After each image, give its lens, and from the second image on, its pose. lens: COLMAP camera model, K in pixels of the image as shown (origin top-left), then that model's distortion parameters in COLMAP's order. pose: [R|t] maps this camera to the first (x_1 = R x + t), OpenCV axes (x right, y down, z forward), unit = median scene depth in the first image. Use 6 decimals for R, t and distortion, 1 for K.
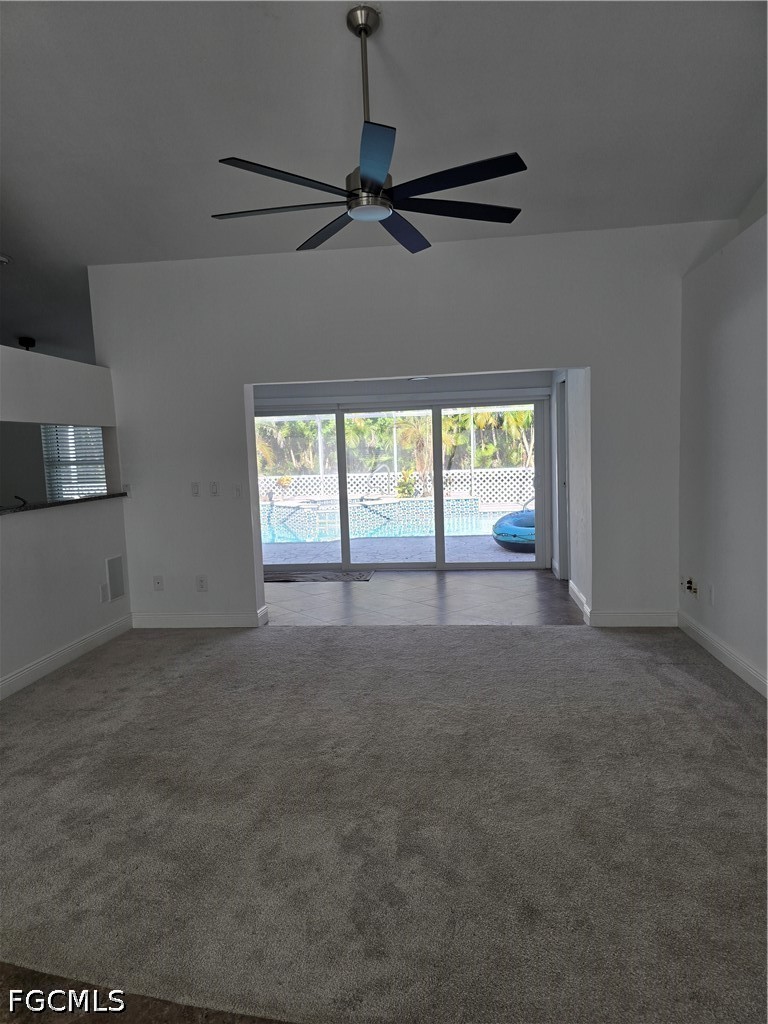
lens RADIAL K [[690.0, 0, 378.2], [0, 690.0, 522.3], [0, 0, 1]] dist [0.056640, -0.059815]
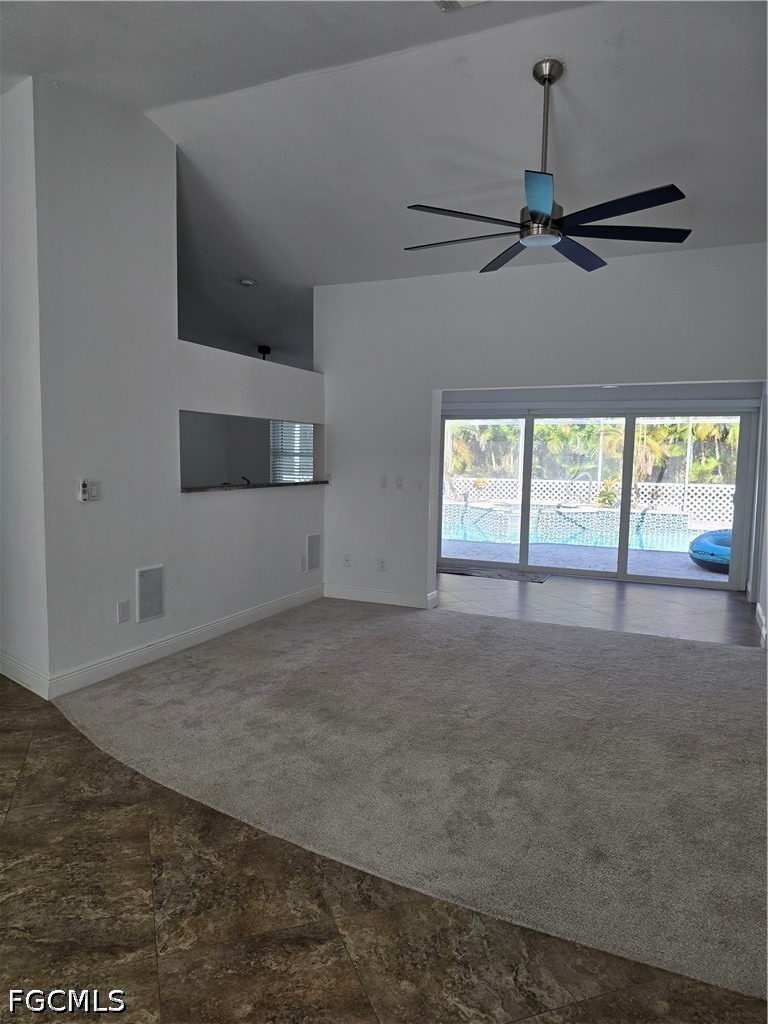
lens RADIAL K [[690.0, 0, 371.7], [0, 690.0, 523.0], [0, 0, 1]] dist [0.056640, -0.059815]
pose [[0.950920, 0.082183, -0.298323, 0.086686], [-0.083240, 0.996487, 0.009182, 0.016950], [0.298030, 0.016101, 0.954421, -0.120564]]
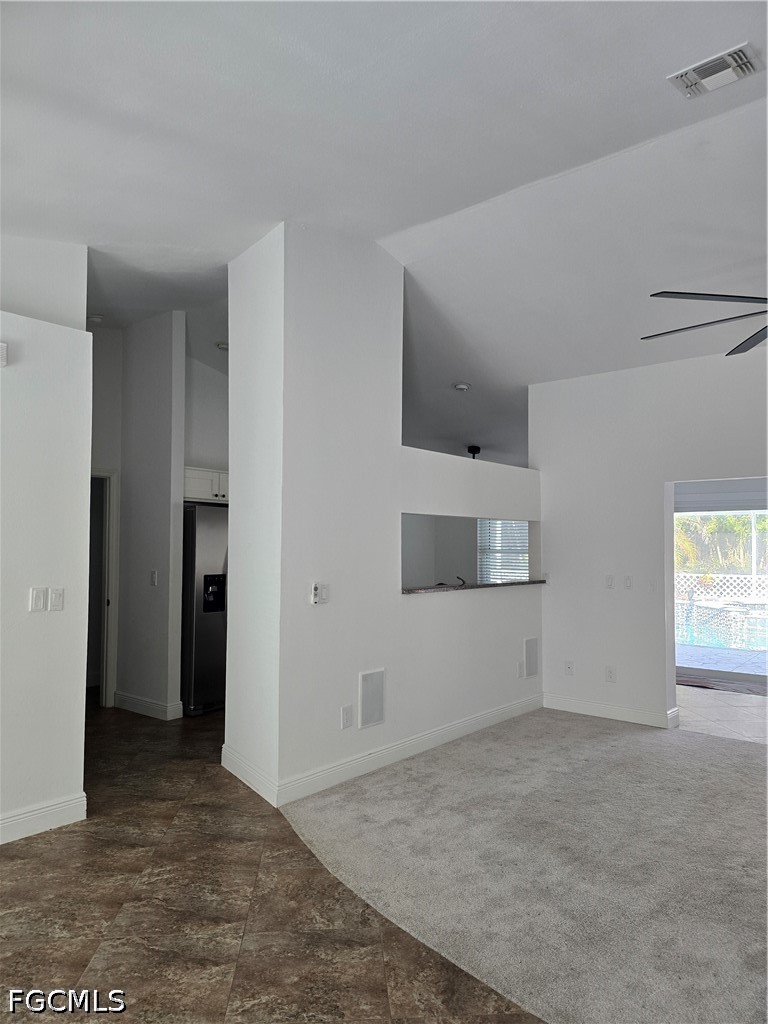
lens RADIAL K [[690.0, 0, 383.5], [0, 690.0, 522.7], [0, 0, 1]] dist [0.056640, -0.059815]
pose [[0.838849, 0.021285, -0.543949, 0.026090], [-0.092268, 0.990337, -0.103539, 0.006199], [0.536488, 0.137042, 0.832706, -0.096739]]
